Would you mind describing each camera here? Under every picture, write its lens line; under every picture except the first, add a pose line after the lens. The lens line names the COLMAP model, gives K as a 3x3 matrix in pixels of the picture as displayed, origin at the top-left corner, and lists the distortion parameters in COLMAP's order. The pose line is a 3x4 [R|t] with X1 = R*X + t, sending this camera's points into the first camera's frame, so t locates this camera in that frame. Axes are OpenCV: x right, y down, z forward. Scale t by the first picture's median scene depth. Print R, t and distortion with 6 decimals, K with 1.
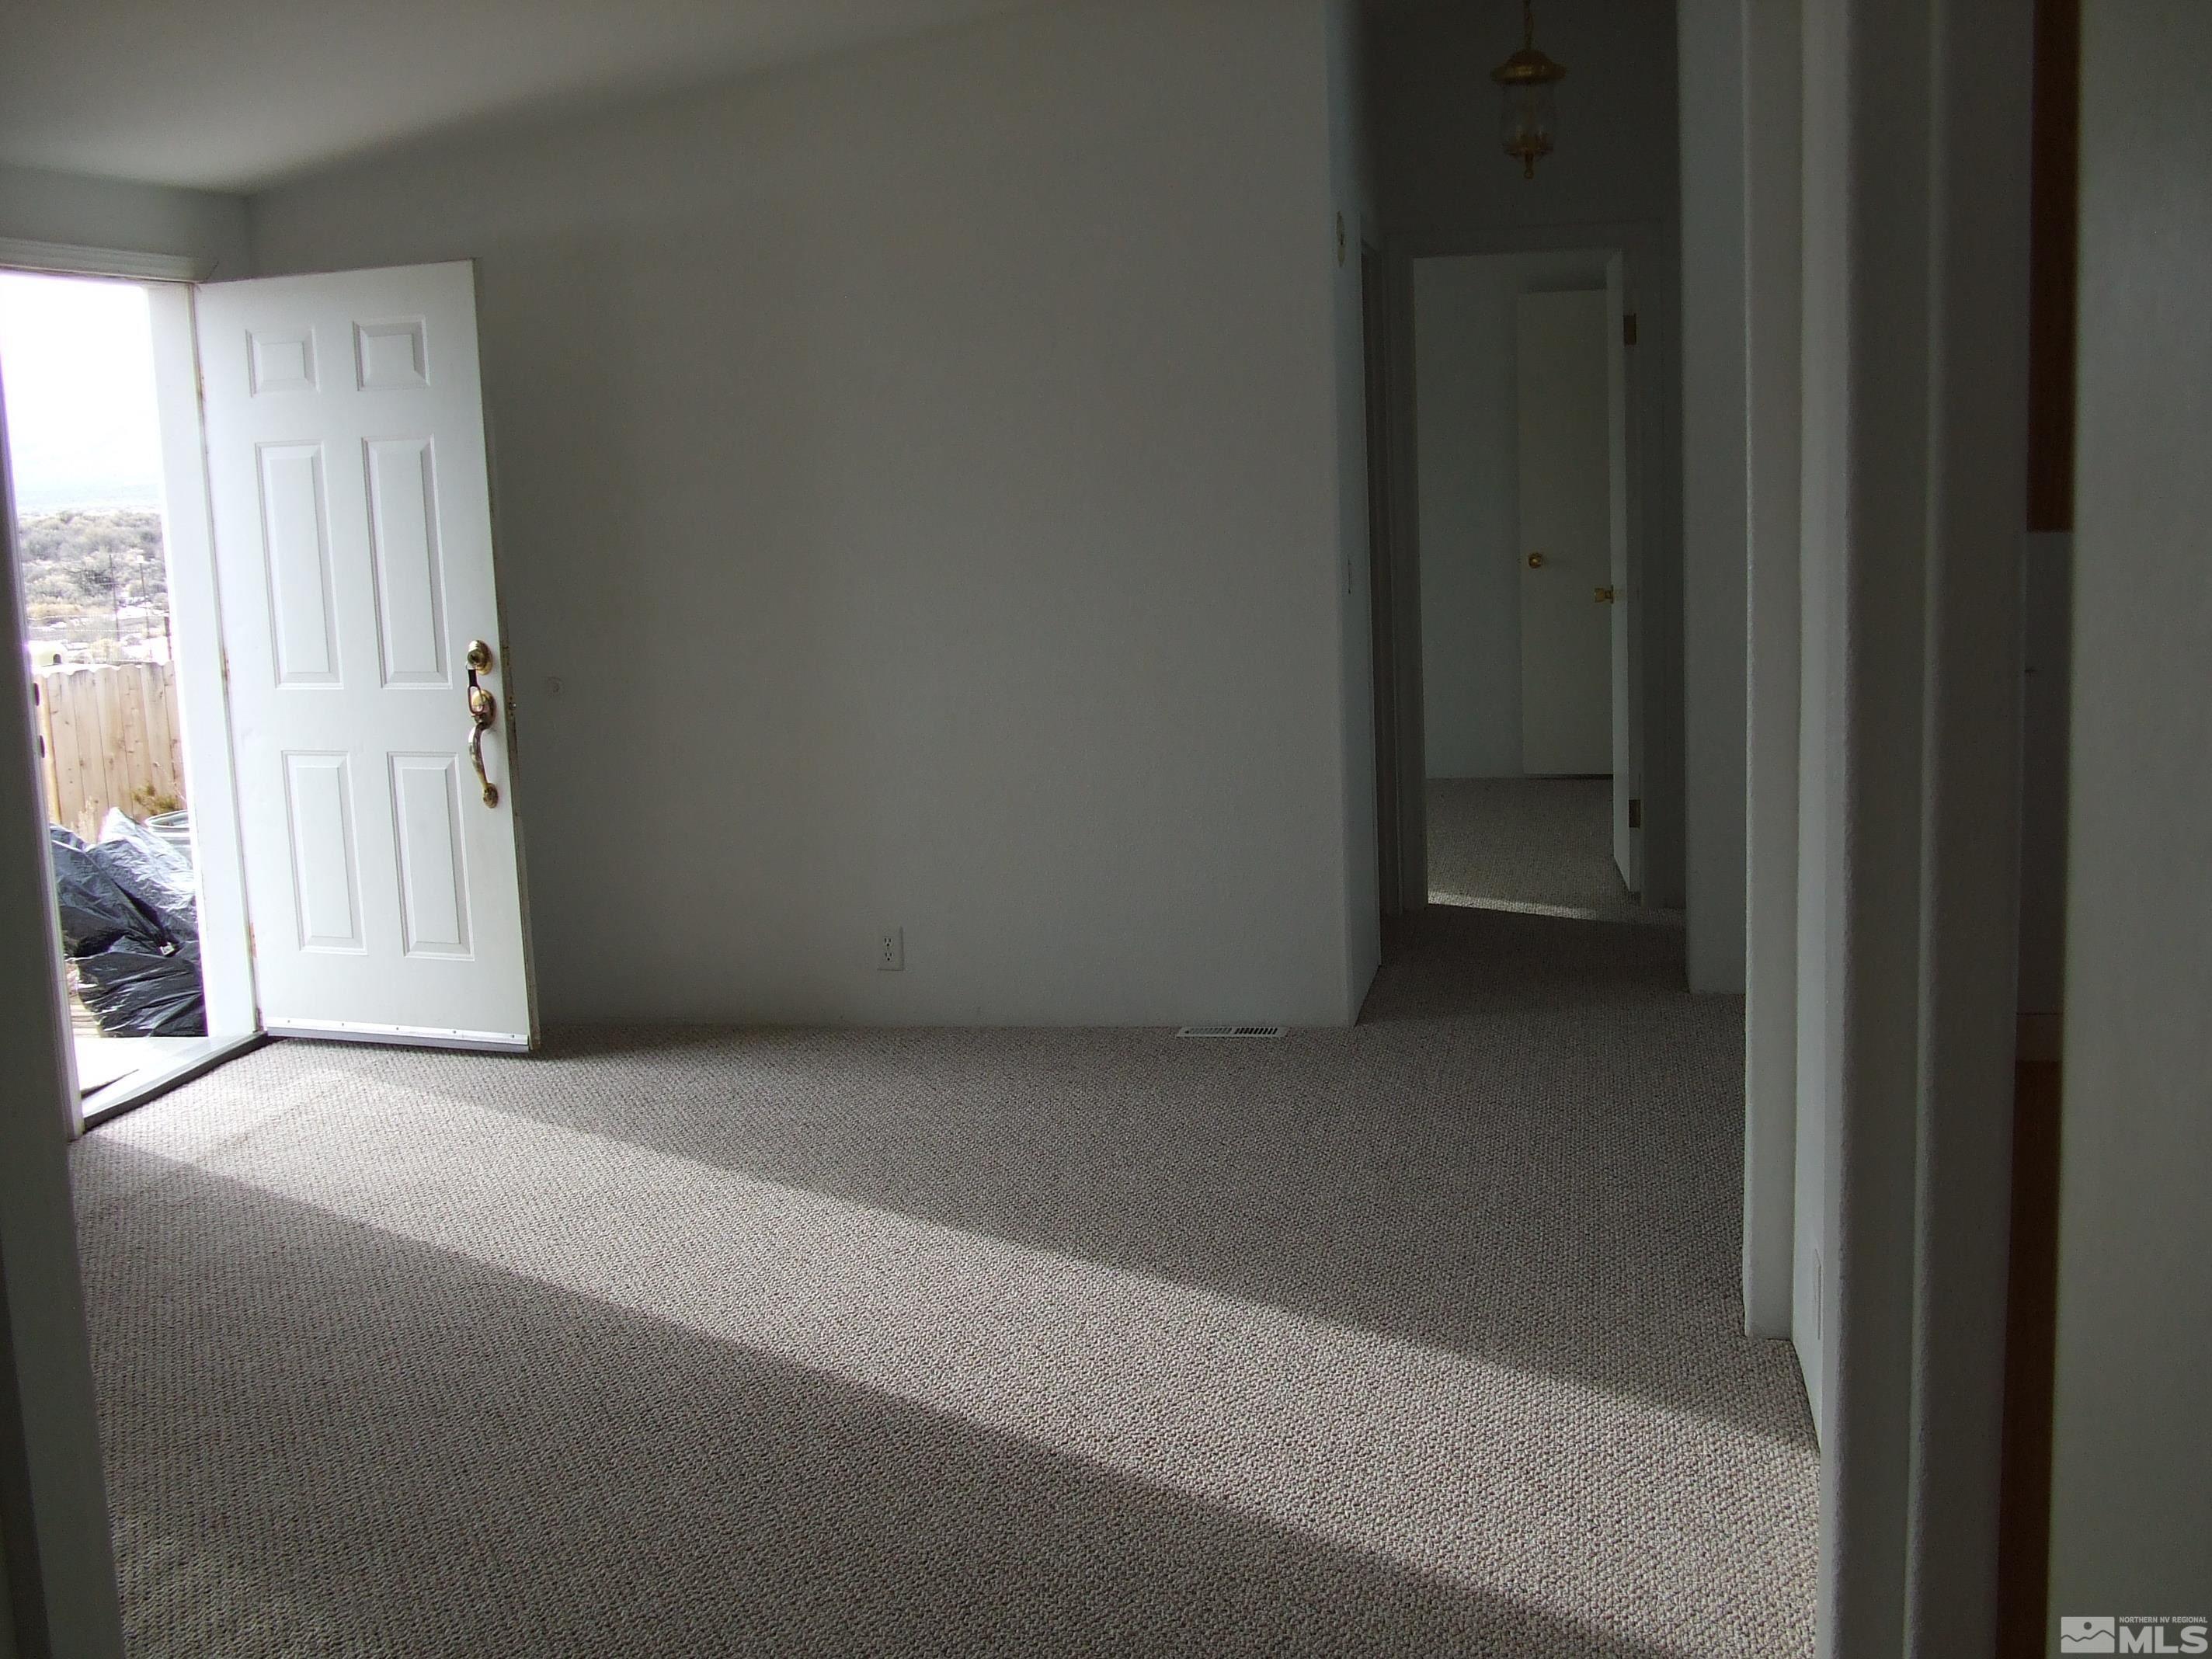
lens RADIAL K [[2492.8, 0, 1102.2], [0, 2492.8, 831.8], [0, 0, 1]] dist [-0.063830, 0.000000]
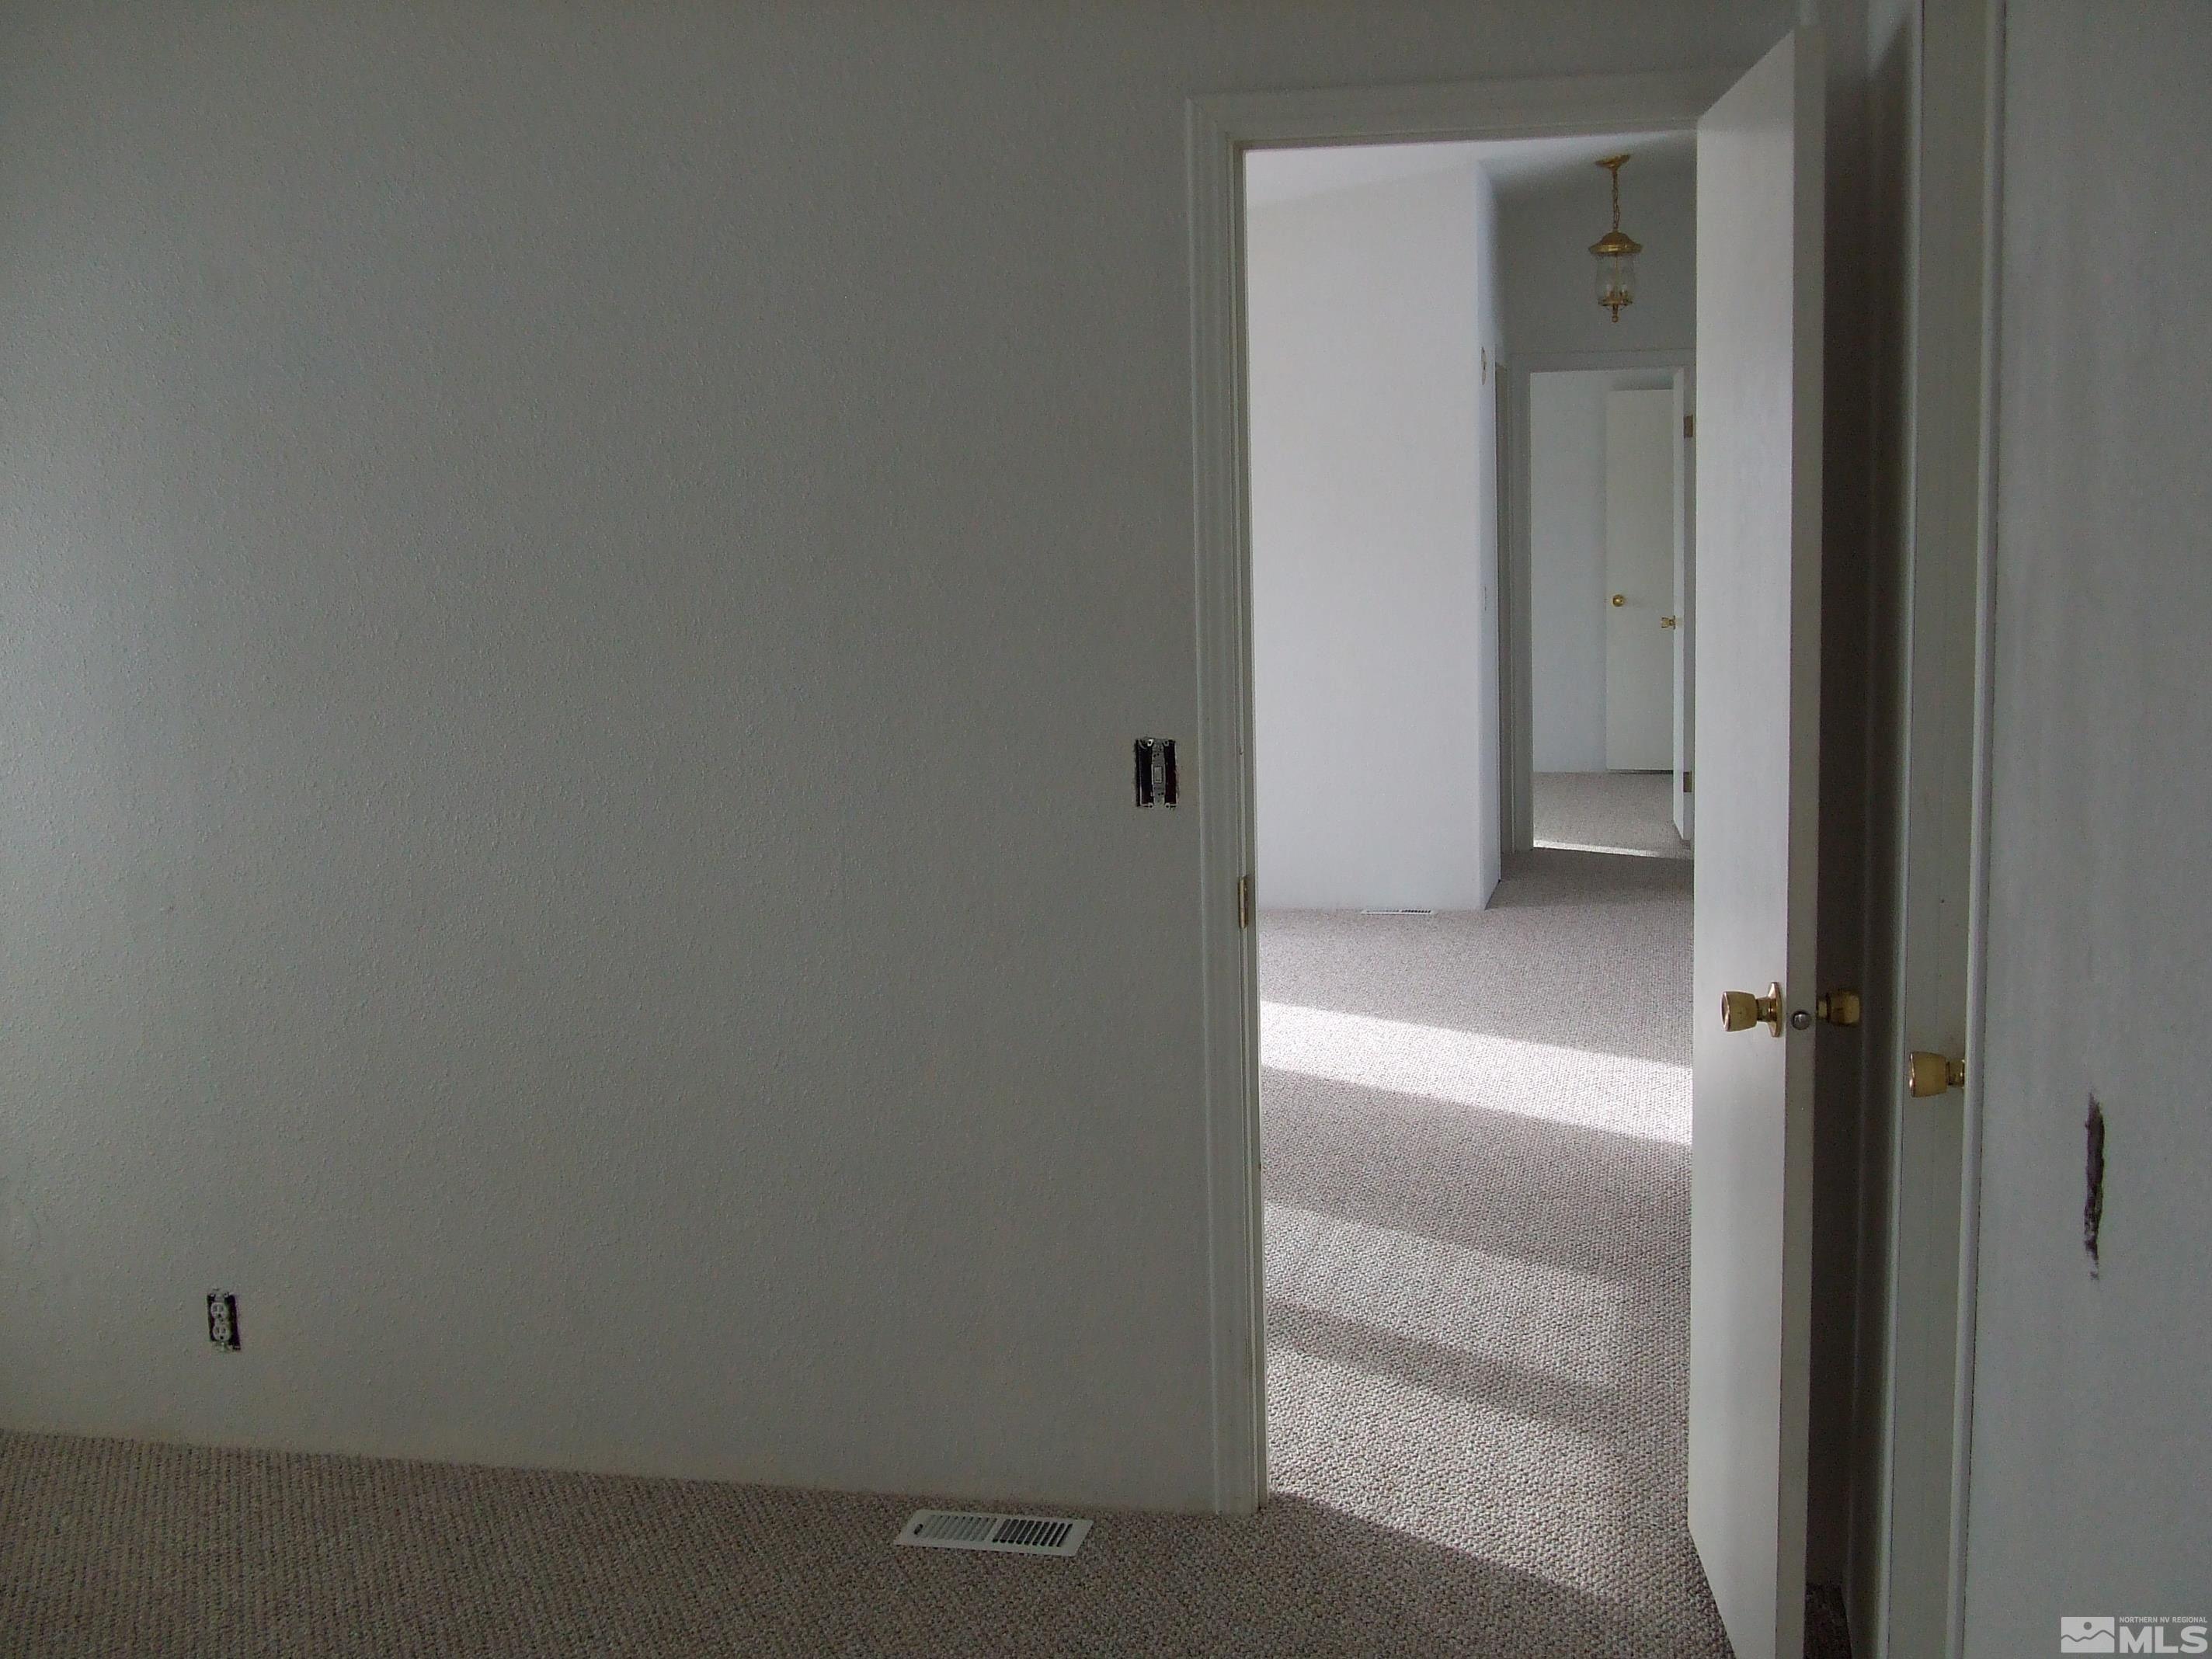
lens RADIAL K [[2492.8, 0, 1110.7], [0, 2492.8, 826.4], [0, 0, 1]] dist [-0.063830, 0.000000]
pose [[0.999353, 0.018934, -0.030583, -0.067364], [-0.019726, 0.999472, -0.025800, 0.067148], [0.030078, 0.026387, 0.999199, -0.419720]]
